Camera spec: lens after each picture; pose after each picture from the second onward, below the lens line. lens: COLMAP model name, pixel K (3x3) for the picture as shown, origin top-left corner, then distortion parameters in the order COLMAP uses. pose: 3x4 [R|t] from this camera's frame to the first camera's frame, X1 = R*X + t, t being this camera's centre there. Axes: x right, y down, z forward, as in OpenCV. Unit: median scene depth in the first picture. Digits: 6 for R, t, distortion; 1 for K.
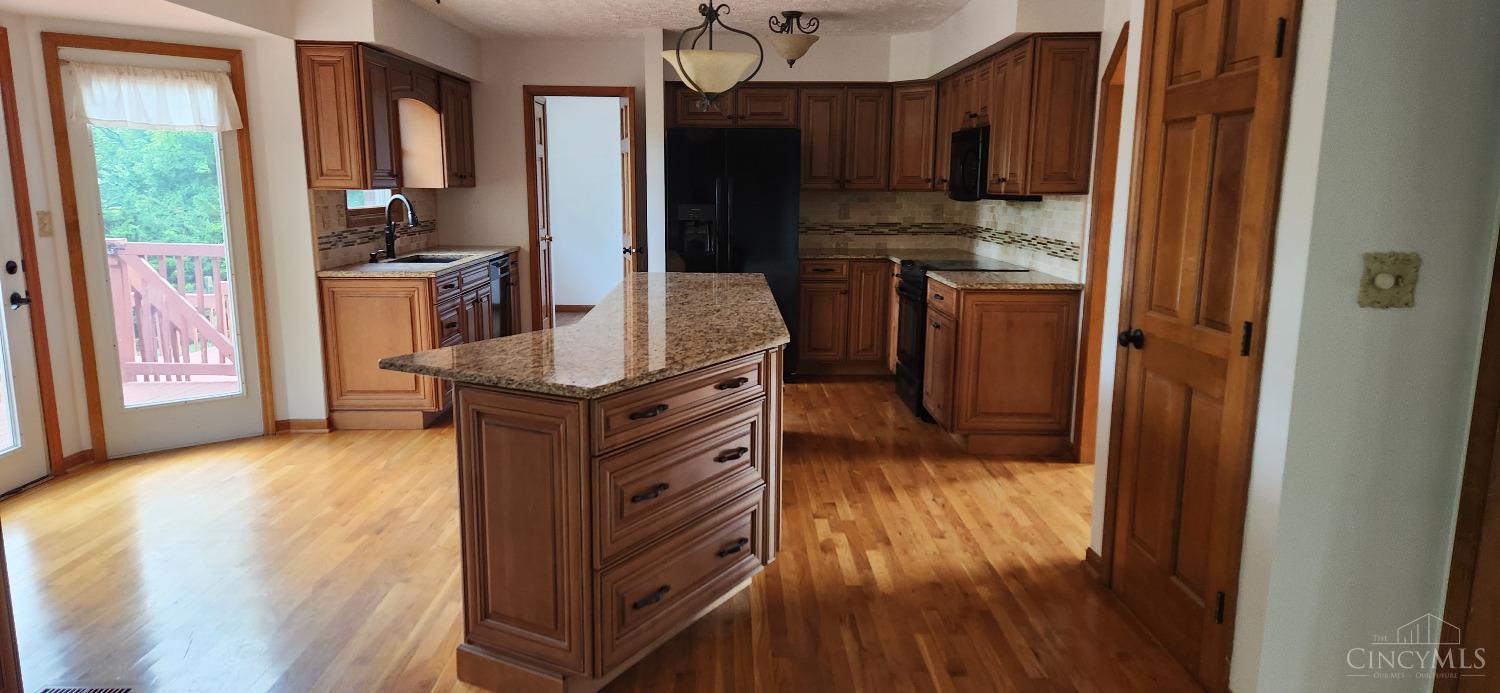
lens RADIAL K [[949.2, 0, 749.5], [0, 949.2, 369.4], [0, 0, 1]] dist [0.075369, -0.057789]
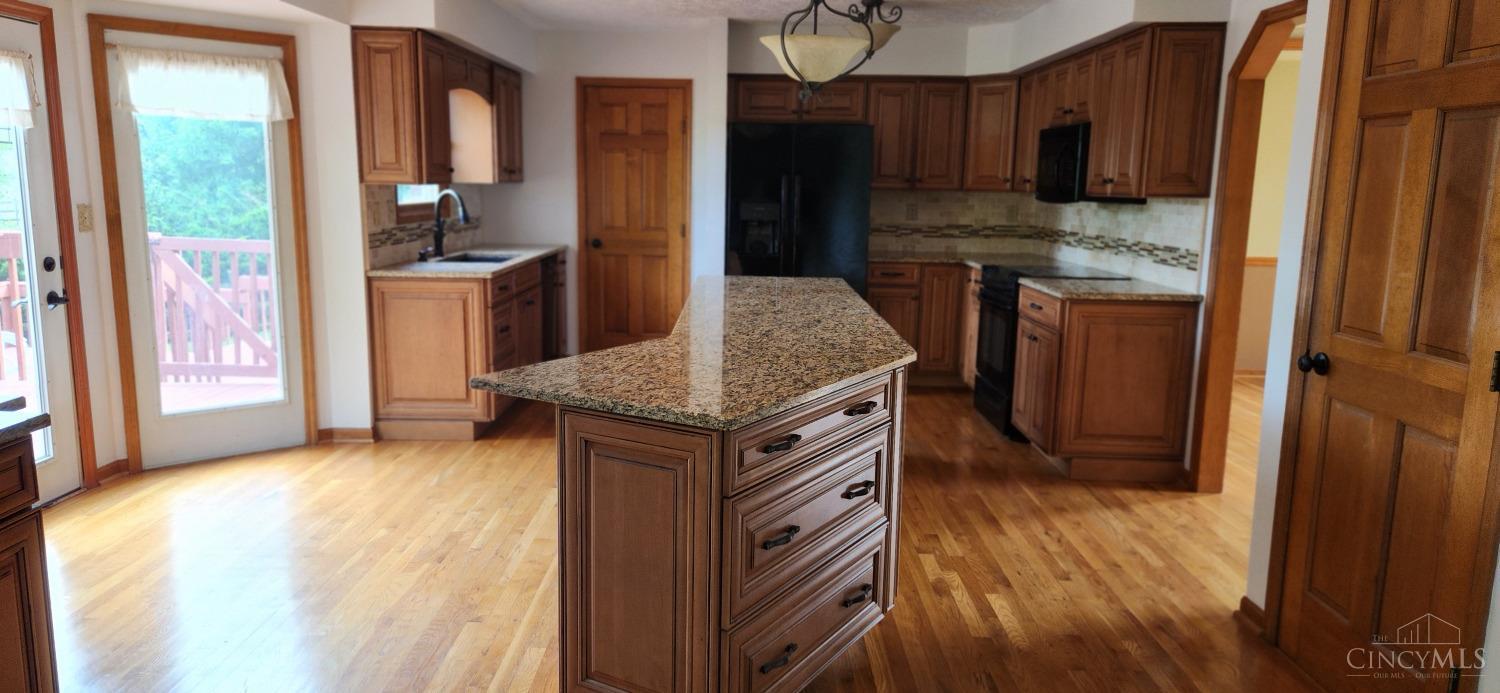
lens RADIAL K [[967.0, 0, 750.0], [0, 967.0, 346.5], [0, 0, 1]] dist [0.061069, -0.044573]
pose [[0.999782, 0.014101, -0.015415, -0.068780], [-0.014461, 0.999618, -0.023540, -0.012703], [0.015077, 0.023758, 0.999604, 0.065283]]
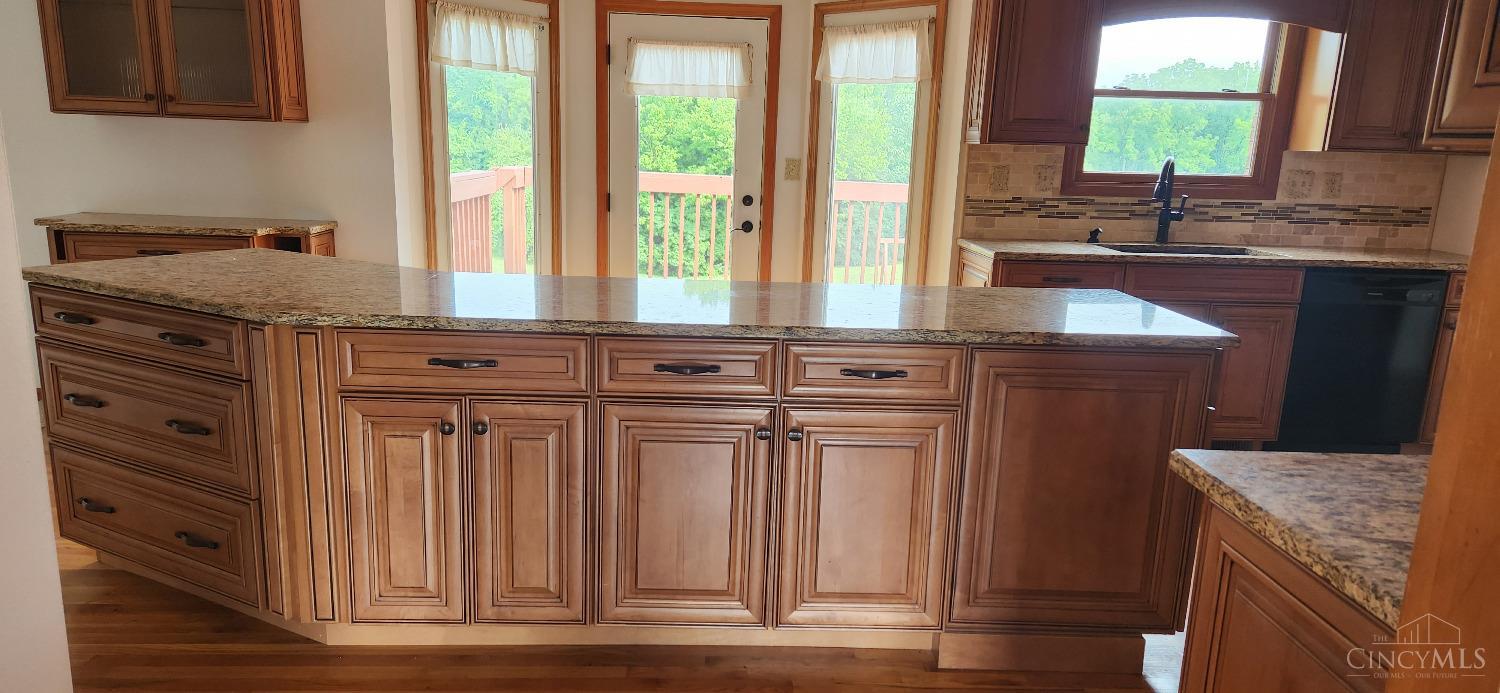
lens RADIAL K [[967.0, 0, 750.0], [0, 967.0, 346.5], [0, 0, 1]] dist [0.061069, -0.044573]
pose [[0.009835, 0.210079, -0.977635, 0.473100], [-0.215594, 0.955134, 0.203074, -0.166864], [0.976434, 0.208775, 0.054685, 0.903753]]
